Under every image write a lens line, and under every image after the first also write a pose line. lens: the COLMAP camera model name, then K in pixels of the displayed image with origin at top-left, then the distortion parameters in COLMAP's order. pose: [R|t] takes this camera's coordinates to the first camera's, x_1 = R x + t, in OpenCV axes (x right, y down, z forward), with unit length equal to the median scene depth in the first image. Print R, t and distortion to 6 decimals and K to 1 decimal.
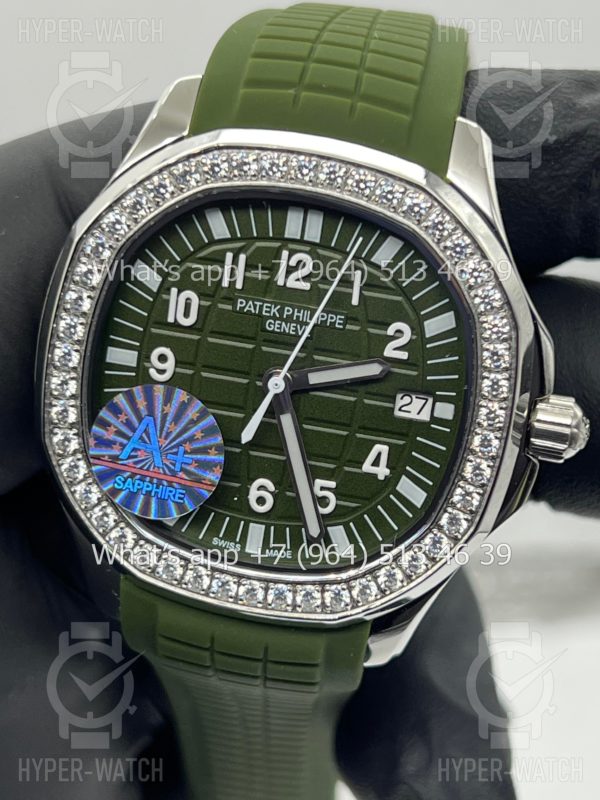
lens RADIAL K [[1905.4, 0, 300.0], [0, 1905.4, 400.0], [0, 0, 1]] dist [0.264990, -0.371637]
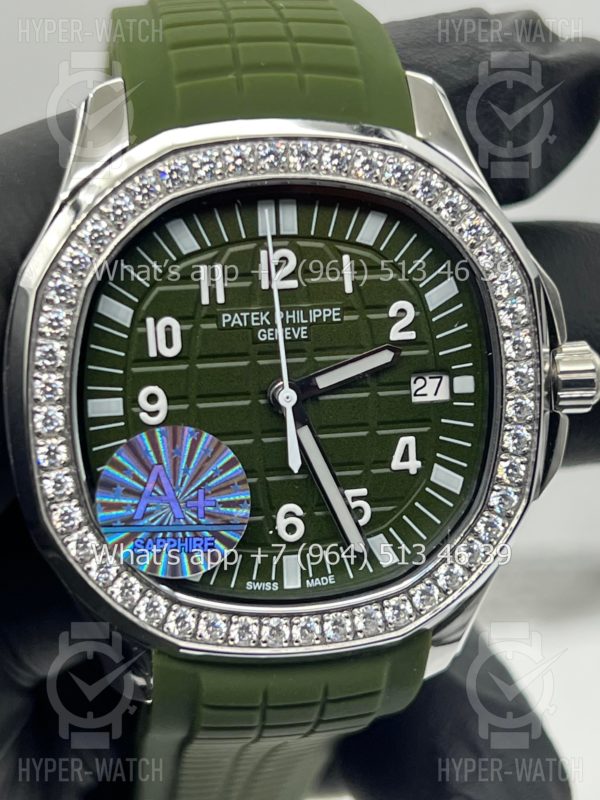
lens RADIAL K [[1905.4, 0, 300.0], [0, 1905.4, 400.0], [0, 0, 1]] dist [0.264990, -0.371637]
pose [[0.943303, -0.224344, 0.244641, -0.225797], [0.229203, 0.973339, 0.008806, -0.013362], [-0.240095, 0.047766, 0.969574, 0.124842]]
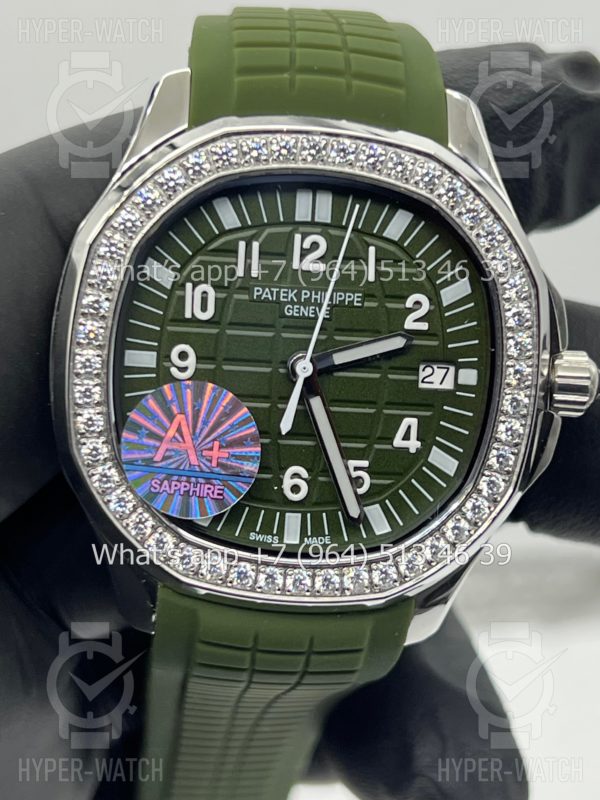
lens RADIAL K [[1905.4, 0, 300.0], [0, 1905.4, 400.0], [0, 0, 1]] dist [0.264990, -0.371637]
pose [[0.974332, -0.108016, 0.197509, -0.211242], [0.118023, 0.992222, -0.039579, 0.047107], [-0.191697, 0.061874, 0.979502, 0.027932]]
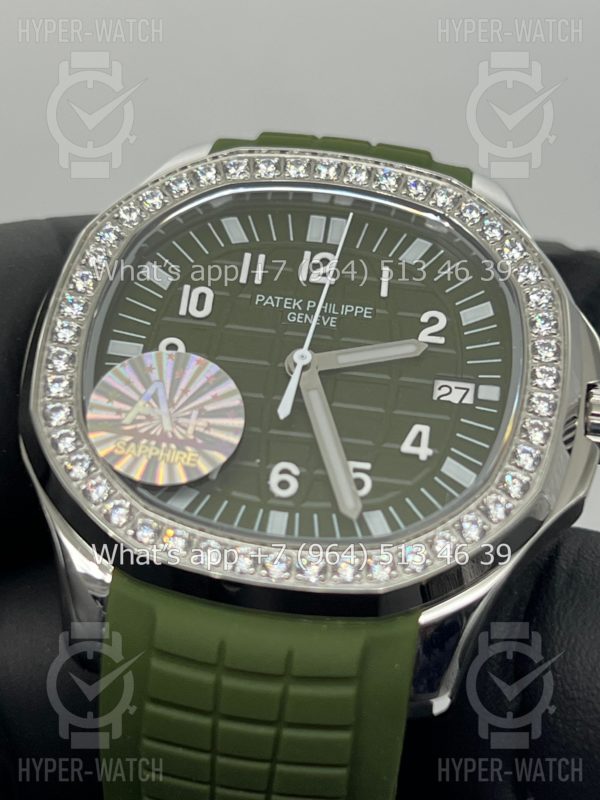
lens RADIAL K [[1905.4, 0, 300.0], [0, 1905.4, 400.0], [0, 0, 1]] dist [0.264990, -0.371637]
pose [[0.993968, 0.045625, 0.099729, -0.101172], [0.031668, 0.751212, -0.659301, 0.593283], [-0.104998, 0.658482, 0.745236, 0.344115]]
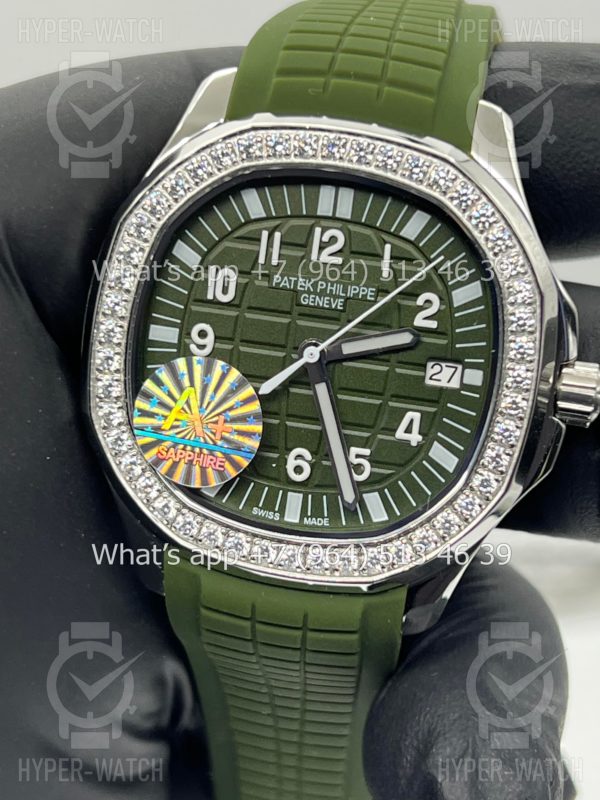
lens RADIAL K [[1905.4, 0, 300.0], [0, 1905.4, 400.0], [0, 0, 1]] dist [0.264990, -0.371637]
pose [[0.999585, -0.016702, -0.023488, 0.005438], [0.014297, 0.994977, -0.099074, 0.119351], [0.025024, 0.098697, 0.994803, -0.036066]]
